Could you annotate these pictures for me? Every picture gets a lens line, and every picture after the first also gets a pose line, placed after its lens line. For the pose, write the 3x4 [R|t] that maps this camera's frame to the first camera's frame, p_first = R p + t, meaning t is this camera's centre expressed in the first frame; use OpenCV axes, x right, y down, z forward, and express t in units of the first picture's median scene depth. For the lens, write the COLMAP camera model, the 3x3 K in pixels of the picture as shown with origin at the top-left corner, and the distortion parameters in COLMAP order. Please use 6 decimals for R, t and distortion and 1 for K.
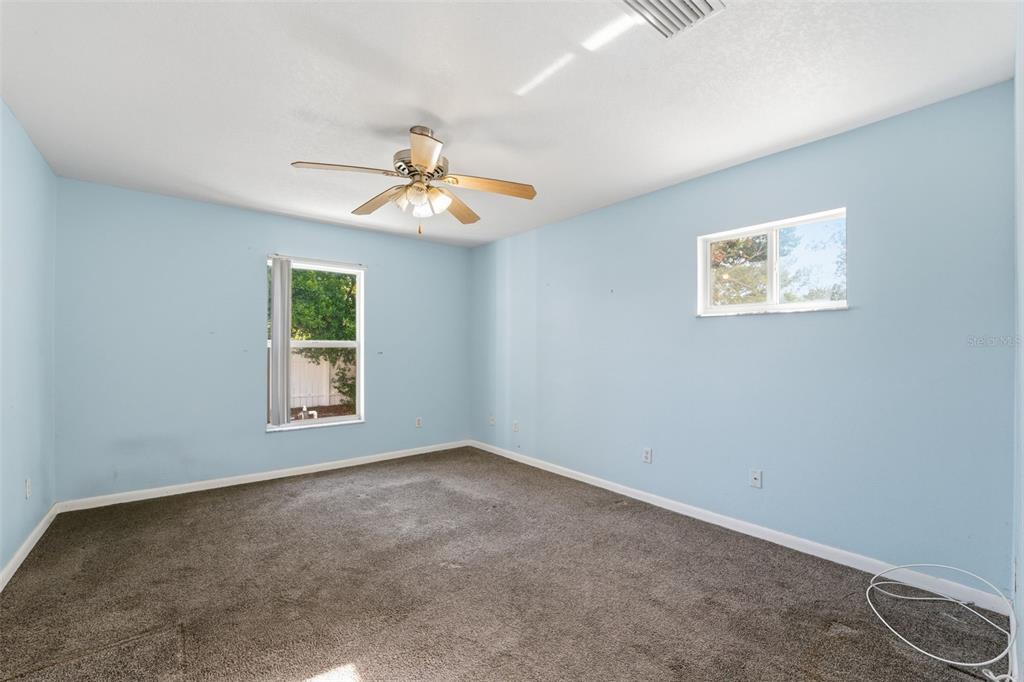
lens RADIAL K [[424.3, 0, 509.8], [0, 424.3, 344.3], [0, 0, 1]] dist [-0.031405, 0.003272]
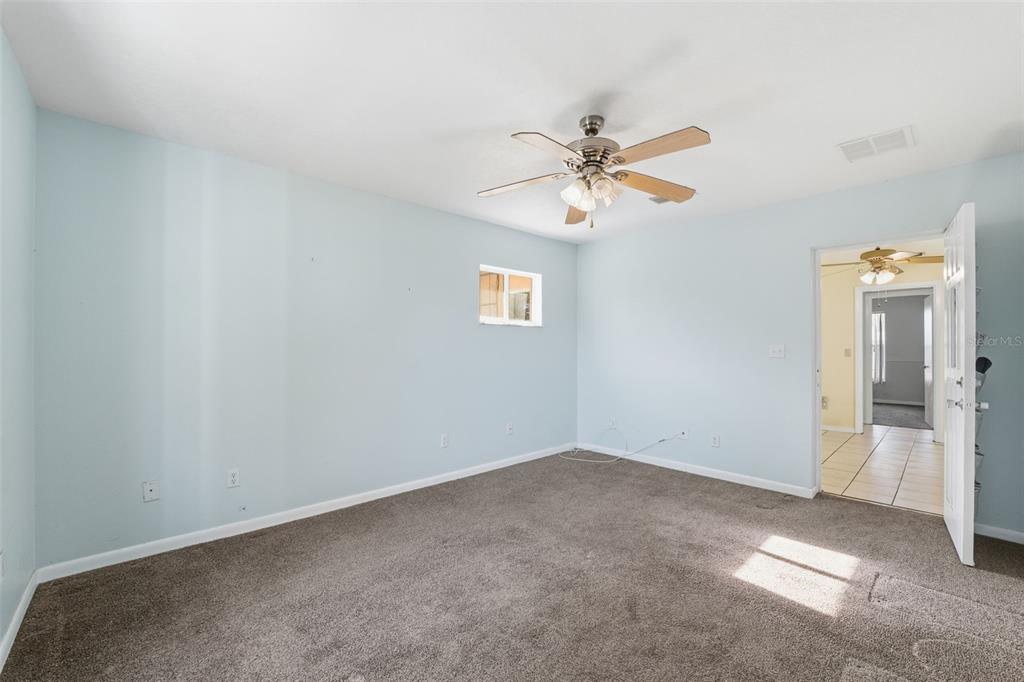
lens RADIAL K [[424.3, 0, 507.9], [0, 424.3, 342.3], [0, 0, 1]] dist [-0.031405, 0.003272]
pose [[-0.058028, 0.006889, 0.998291, -0.929160], [-0.006850, 0.999950, -0.007298, 0.004277], [-0.998291, -0.007262, -0.057978, 1.006554]]
